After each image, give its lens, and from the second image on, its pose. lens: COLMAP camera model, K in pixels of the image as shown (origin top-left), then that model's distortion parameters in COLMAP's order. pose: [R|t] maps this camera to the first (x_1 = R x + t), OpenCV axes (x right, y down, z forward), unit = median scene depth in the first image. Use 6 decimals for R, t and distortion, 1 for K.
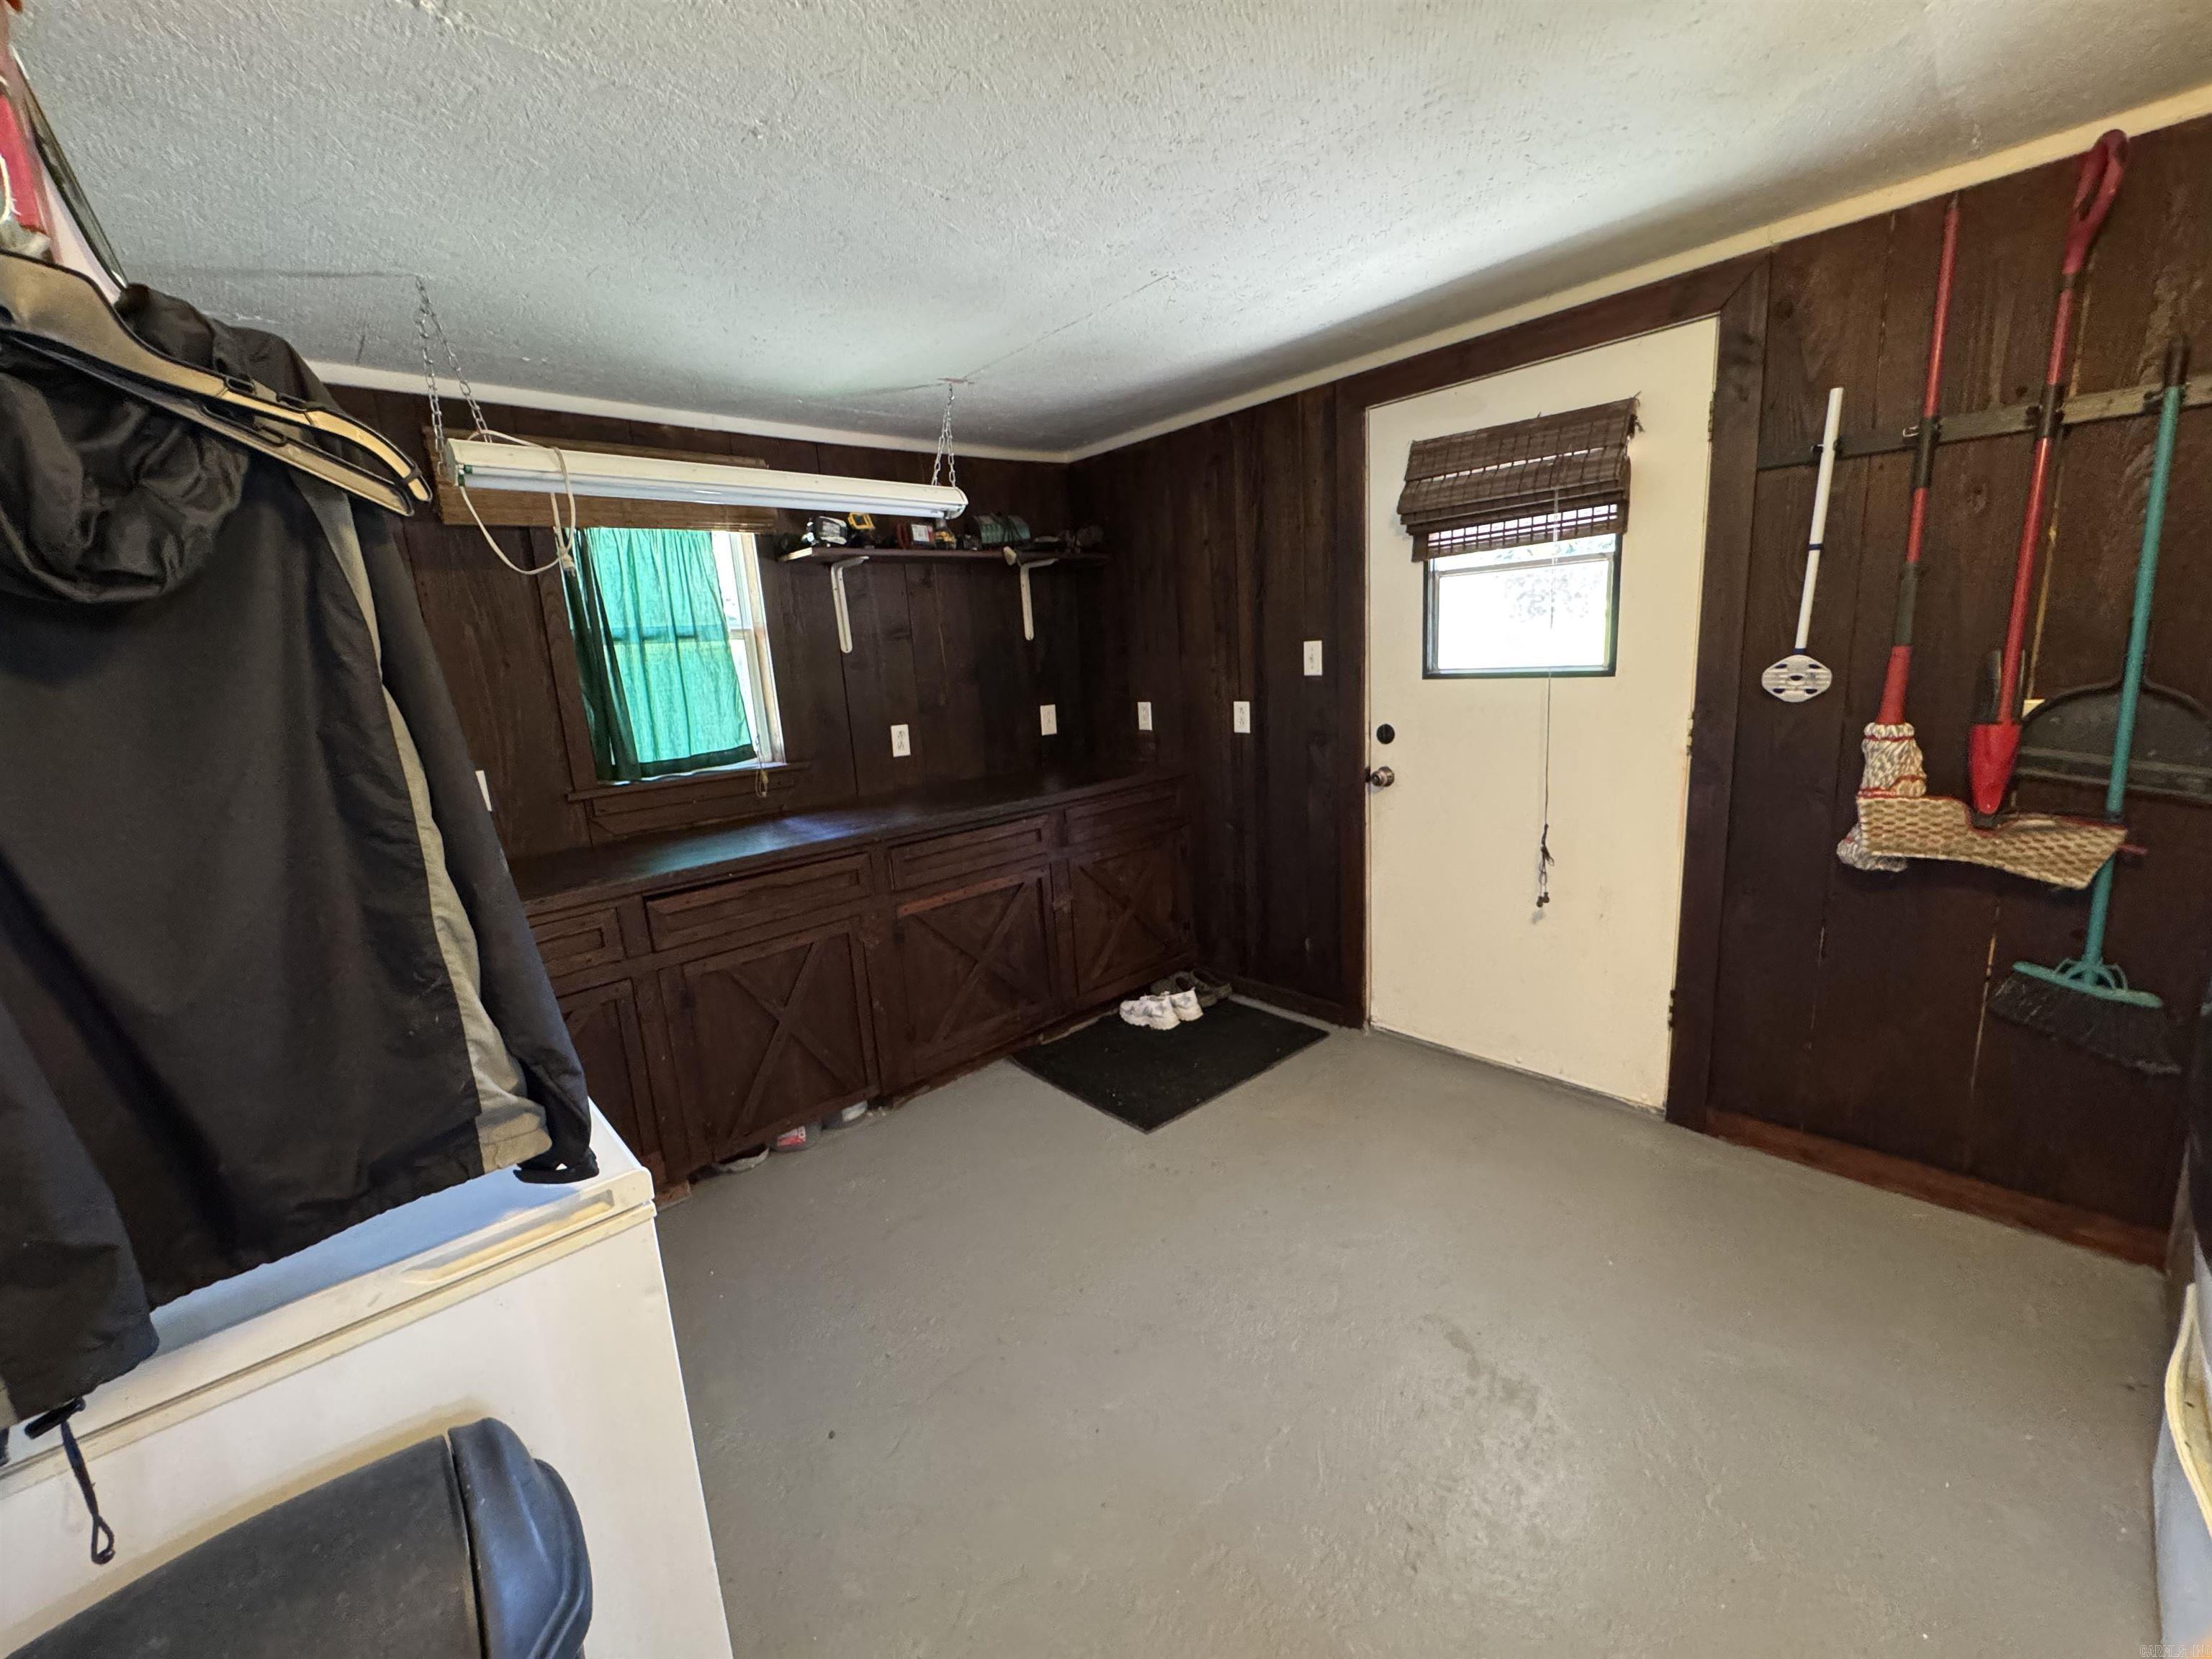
lens RADIAL K [[881.2, 0, 1106.0], [0, 881.2, 829.5], [0, 0, 1]] dist [-0.001897, 0.000008]
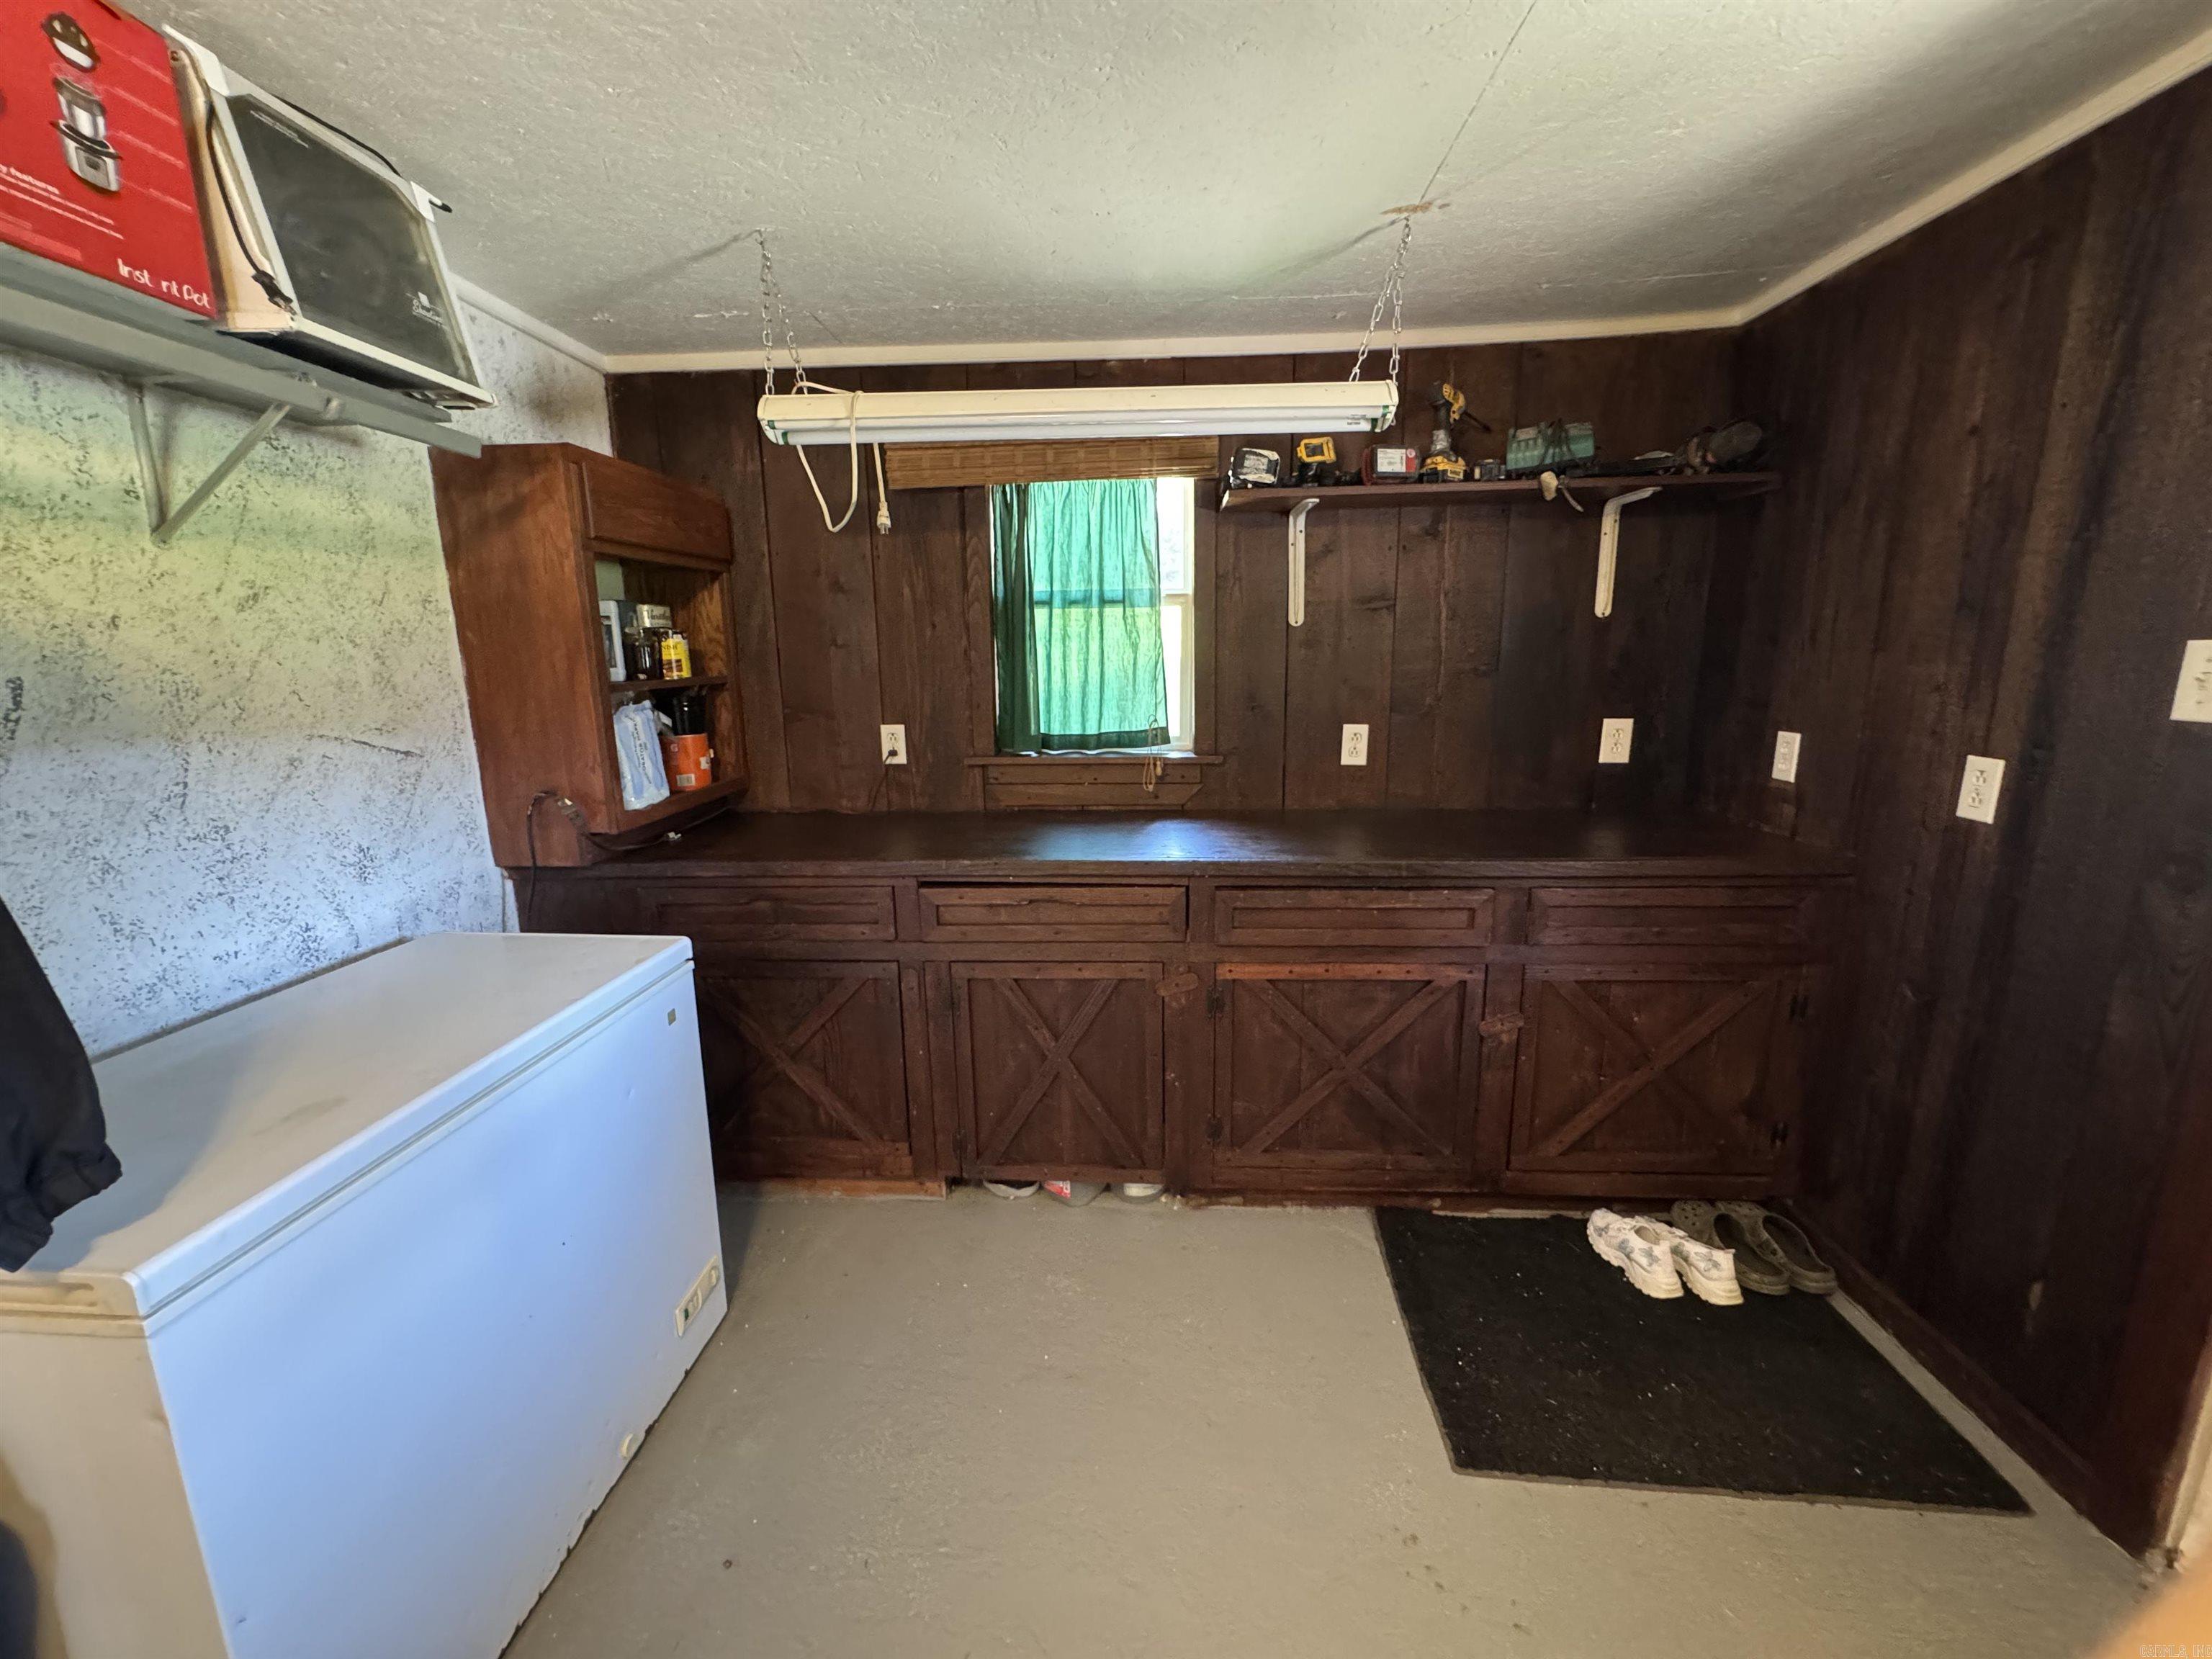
lens RADIAL K [[881.2, 0, 1106.0], [0, 881.2, 829.5], [0, 0, 1]] dist [-0.001897, 0.000008]
pose [[0.687832, 0.197847, -0.698386, 0.180329], [-0.174055, 0.979022, 0.105925, -0.079455], [0.704693, 0.048699, 0.707839, 0.344040]]
